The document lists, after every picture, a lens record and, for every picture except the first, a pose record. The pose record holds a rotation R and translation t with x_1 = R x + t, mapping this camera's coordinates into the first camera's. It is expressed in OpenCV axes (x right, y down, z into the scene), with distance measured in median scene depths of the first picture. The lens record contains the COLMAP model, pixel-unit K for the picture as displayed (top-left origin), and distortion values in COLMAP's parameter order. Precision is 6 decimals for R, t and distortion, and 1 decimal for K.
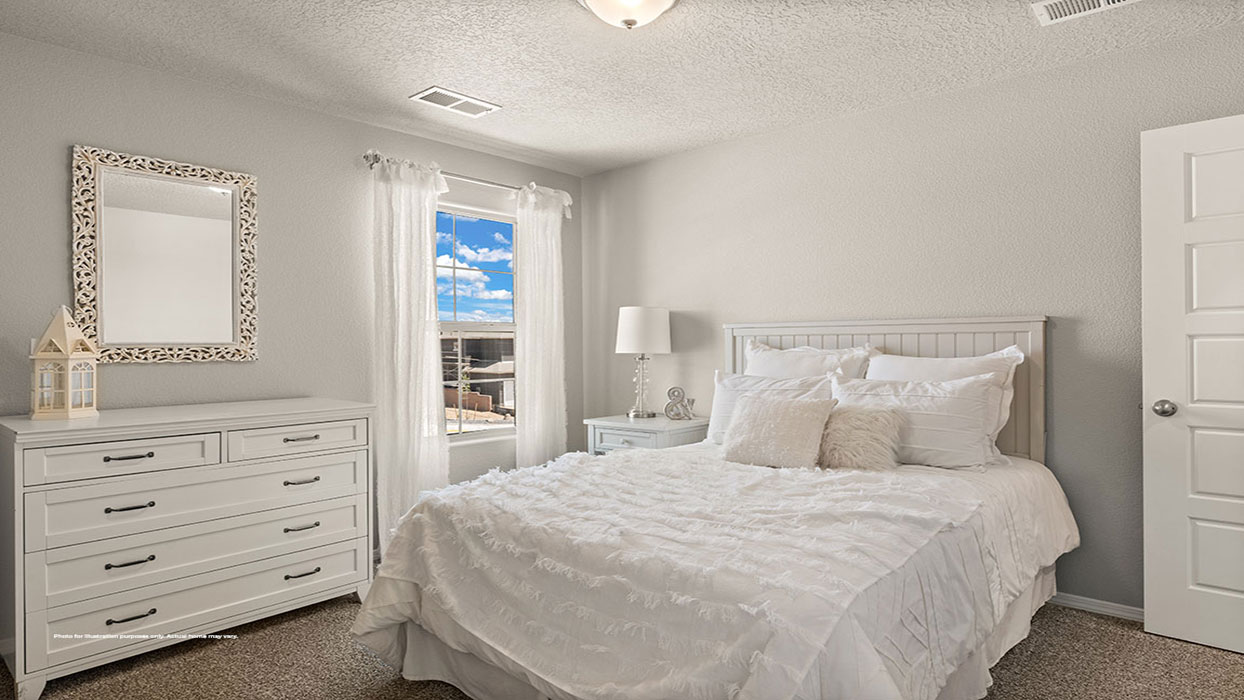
lens RADIAL K [[707.8, 0, 622.5], [0, 707.8, 343.7], [0, 0, 1]] dist [-0.001453, 0.001719]
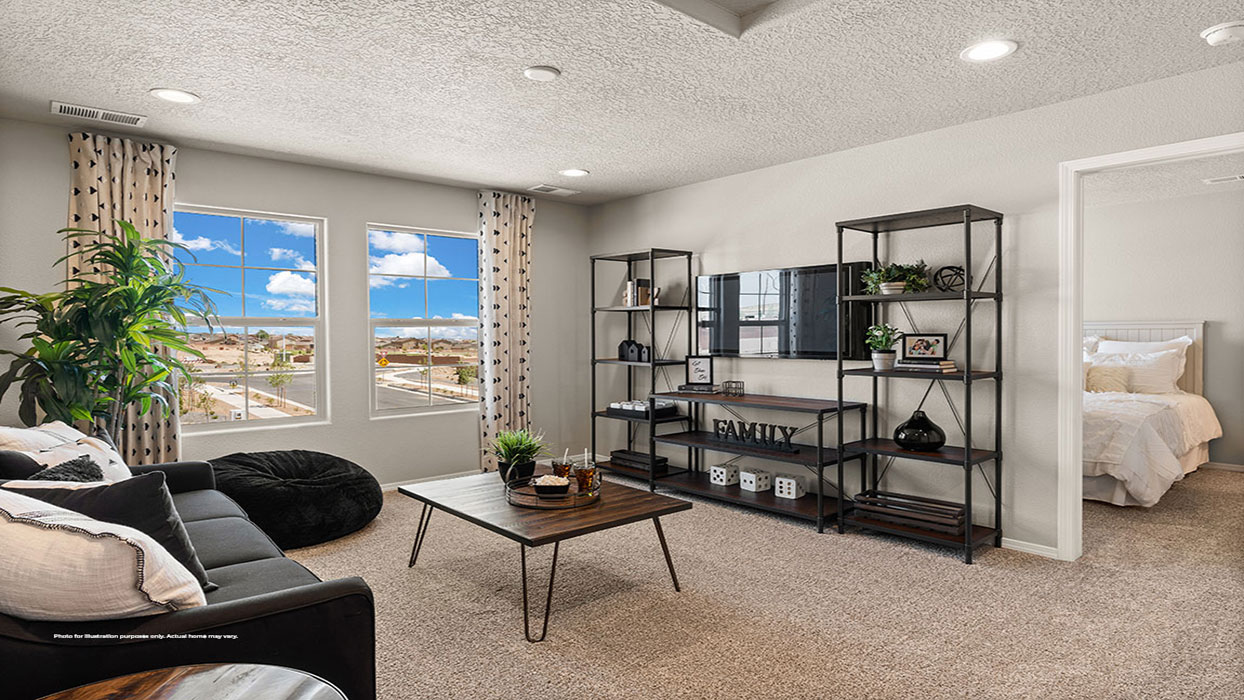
lens RADIAL K [[707.8, 0, 622.5], [0, 707.8, 343.7], [0, 0, 1]] dist [-0.001453, 0.001719]
pose [[0.992848, 0.006245, -0.119218, -0.774018], [-0.004453, 0.999873, 0.015288, 0.001415], [0.119299, -0.014648, 0.992750, -1.147204]]
